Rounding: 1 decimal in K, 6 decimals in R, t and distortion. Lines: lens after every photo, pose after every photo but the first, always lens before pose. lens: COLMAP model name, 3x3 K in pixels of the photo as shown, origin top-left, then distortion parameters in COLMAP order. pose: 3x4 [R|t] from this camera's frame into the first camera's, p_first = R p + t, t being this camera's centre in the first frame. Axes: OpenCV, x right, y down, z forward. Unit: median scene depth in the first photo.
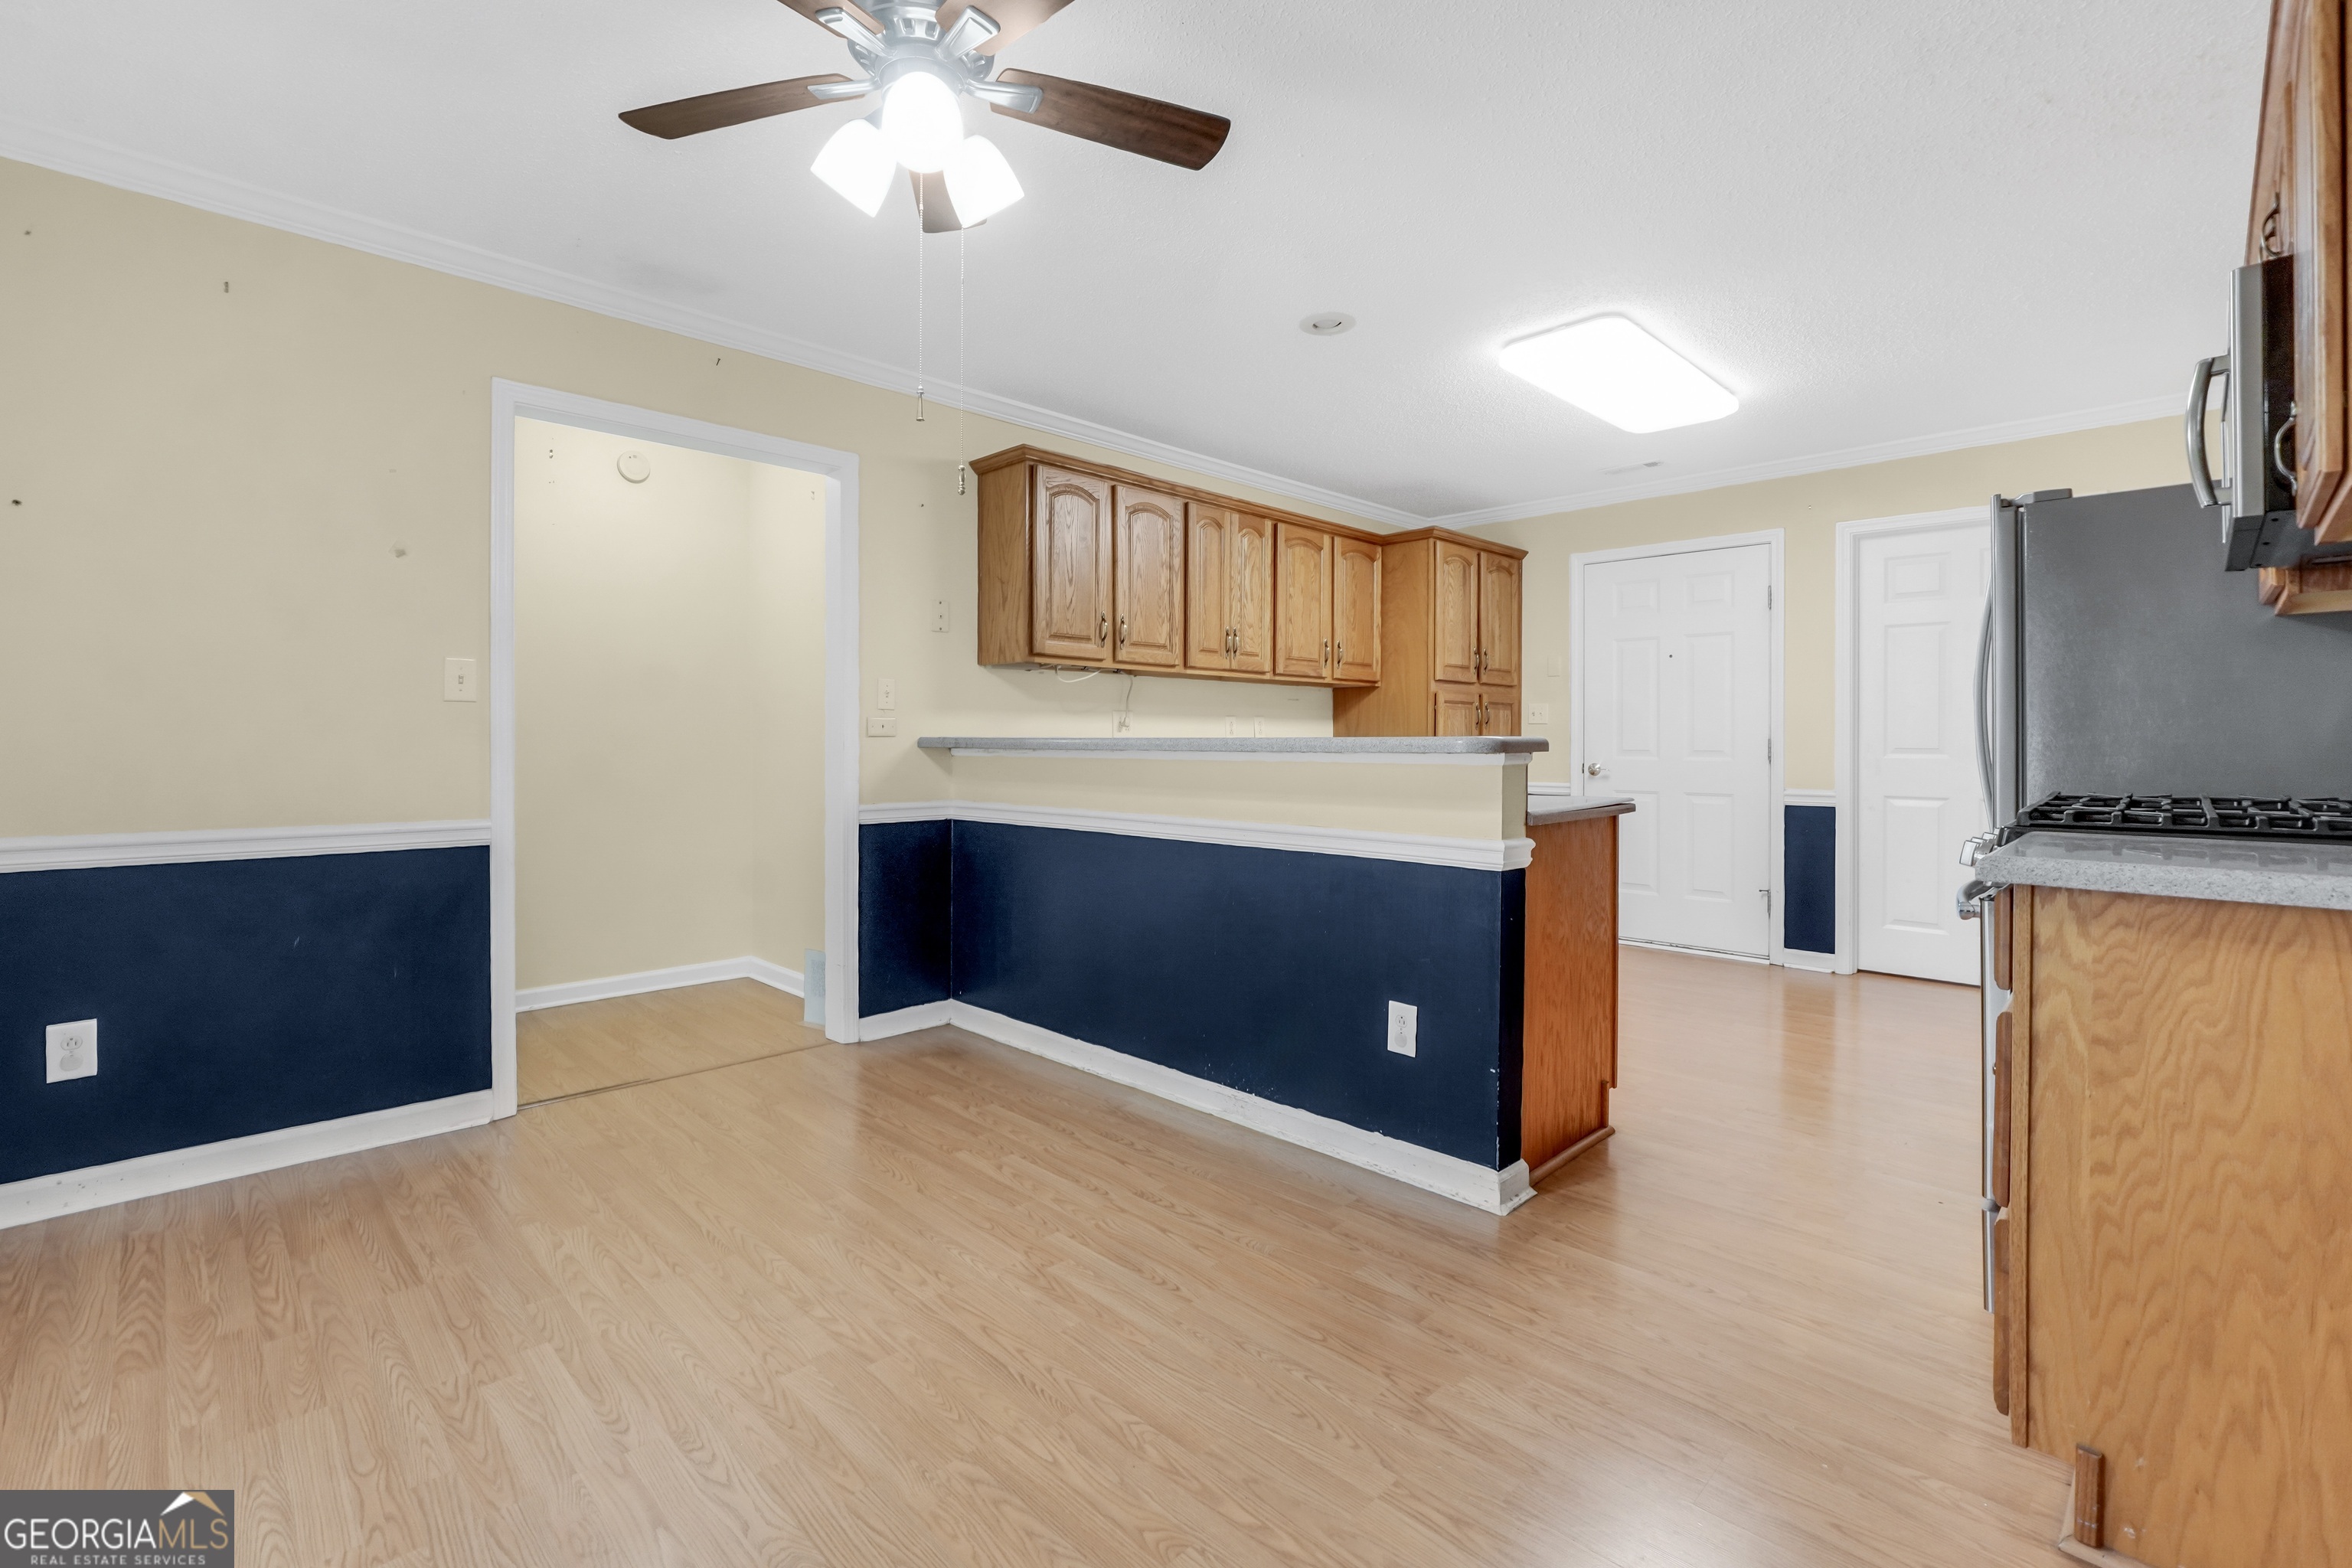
lens RADIAL K [[1024.0, 0, 1132.2], [0, 1024.0, 744.5], [0, 0, 1]] dist [-0.011391, 0.000093]
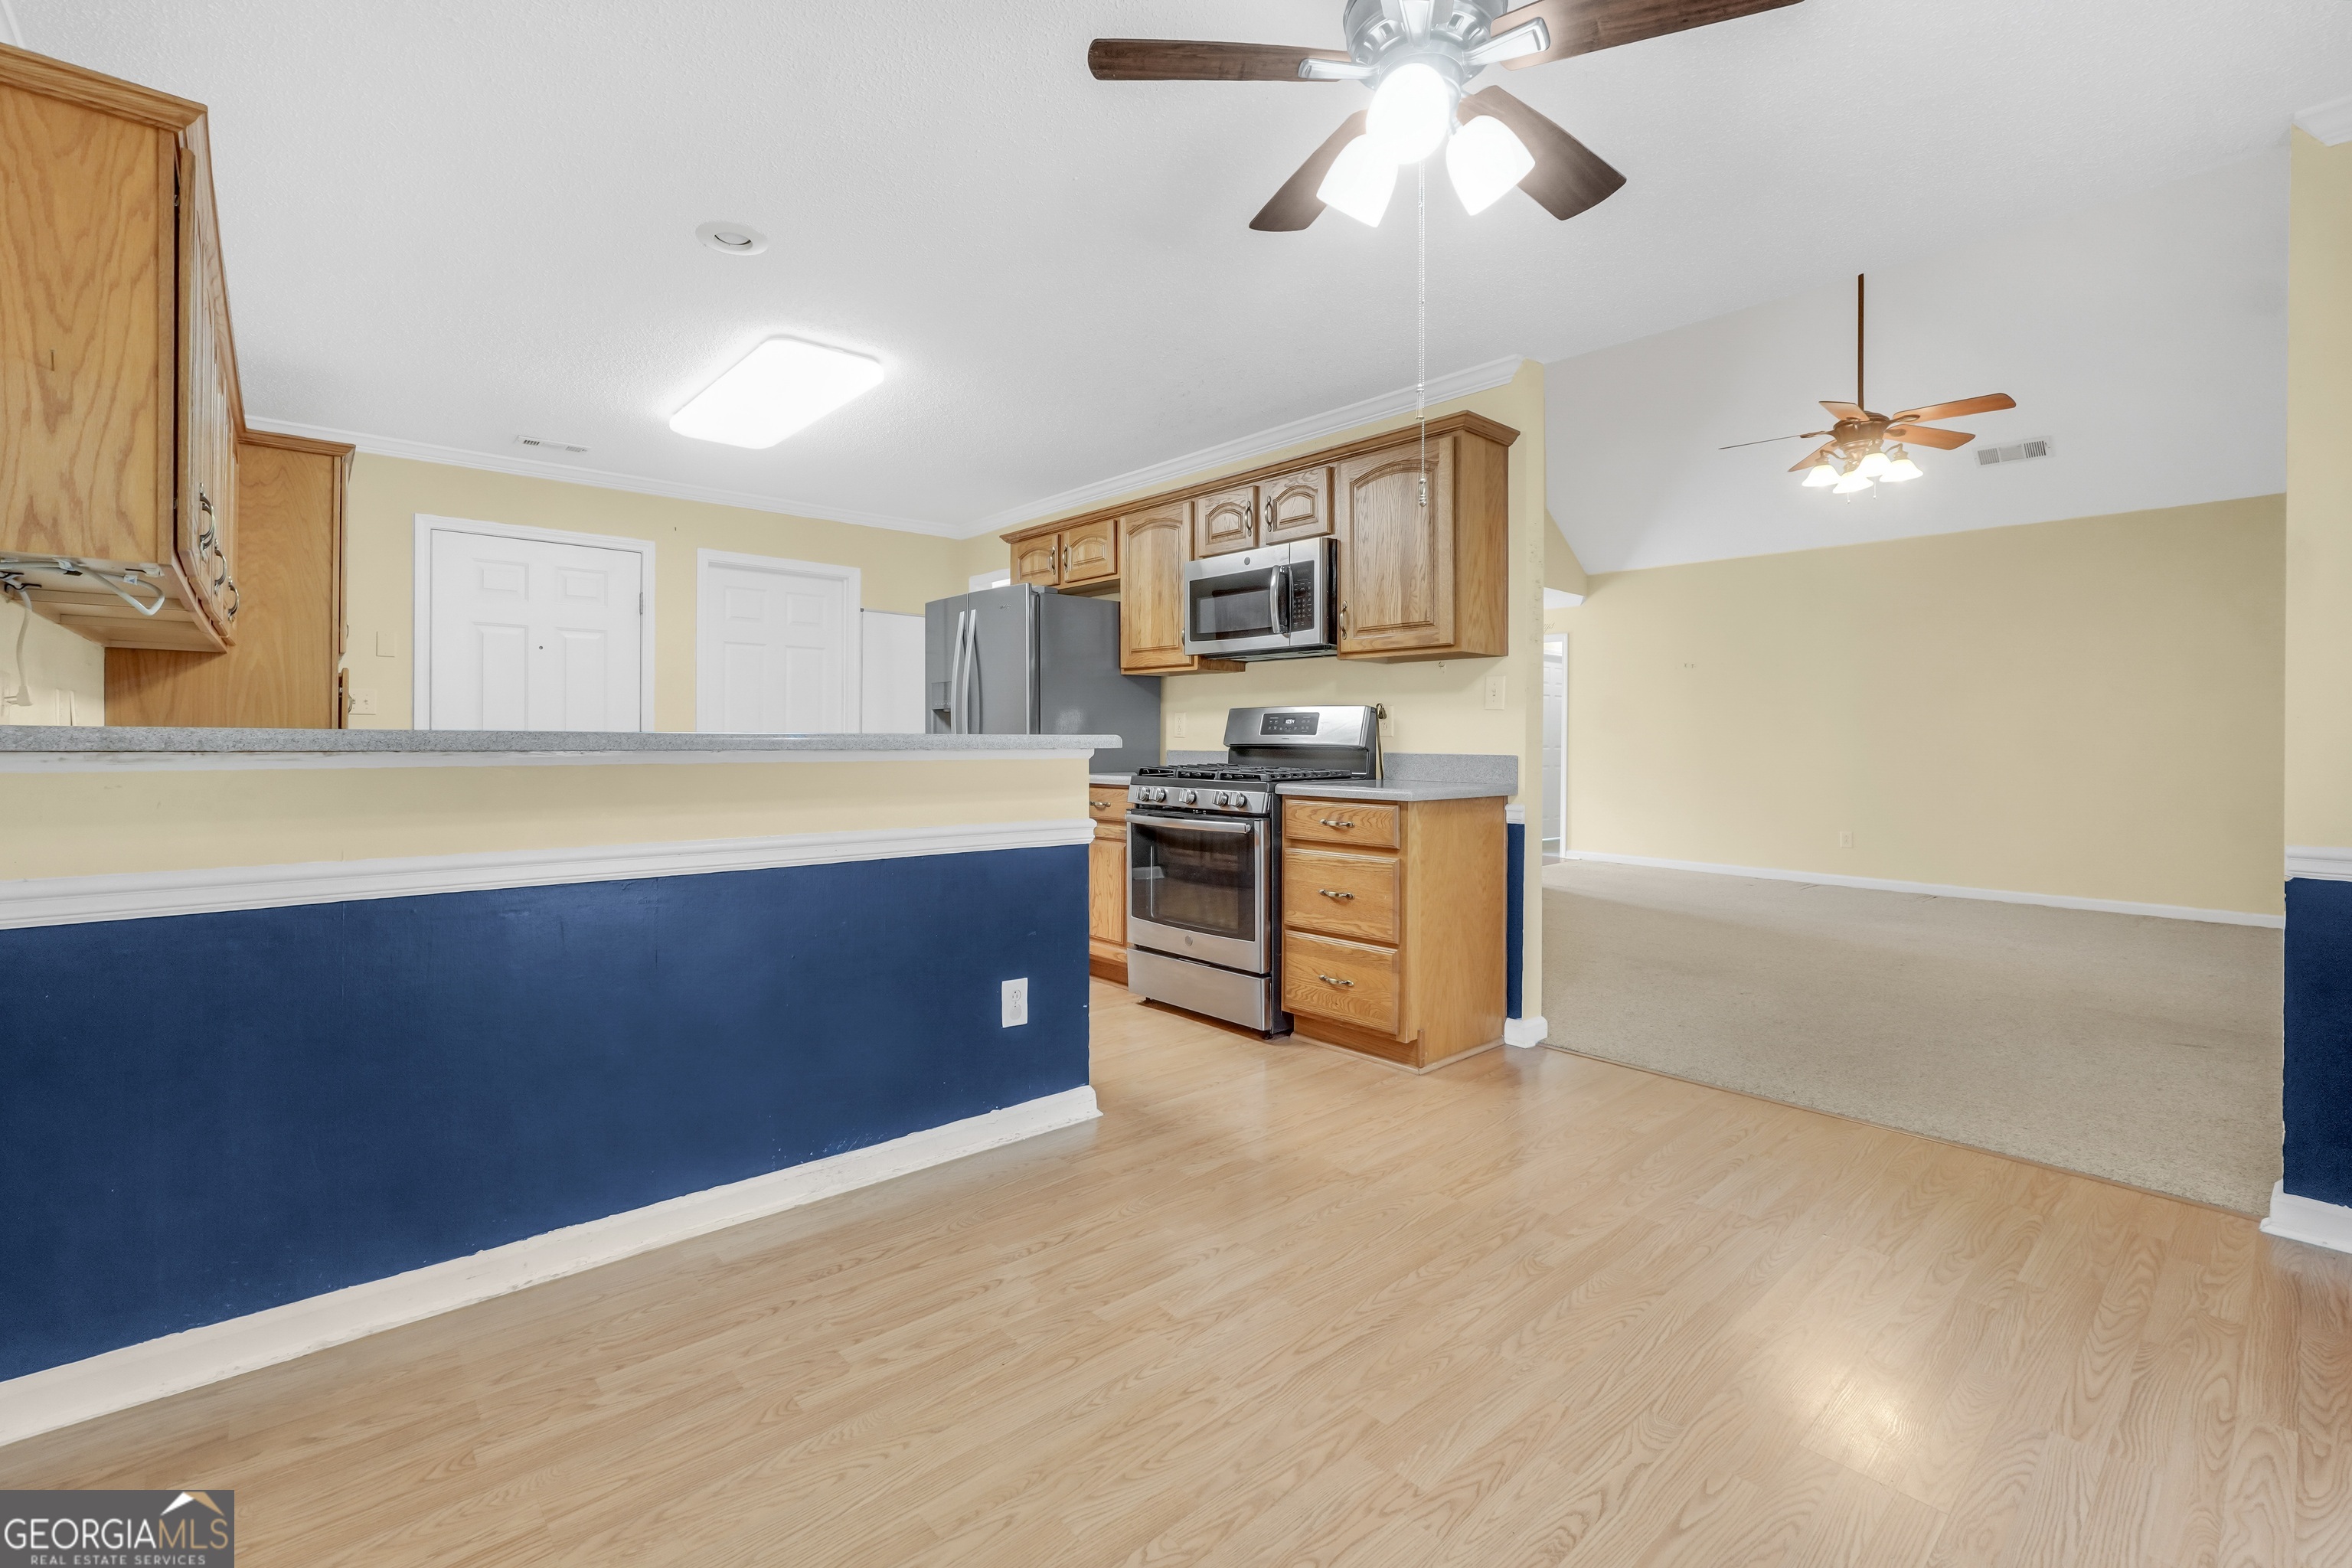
lens RADIAL K [[1024.0, 0, 1132.2], [0, 1024.0, 744.5], [0, 0, 1]] dist [-0.011391, 0.000093]
pose [[0.061885, -0.005340, 0.998069, -0.829451], [-0.001139, 0.999985, 0.005421, -0.003124], [-0.998083, -0.001473, 0.061878, 0.821283]]
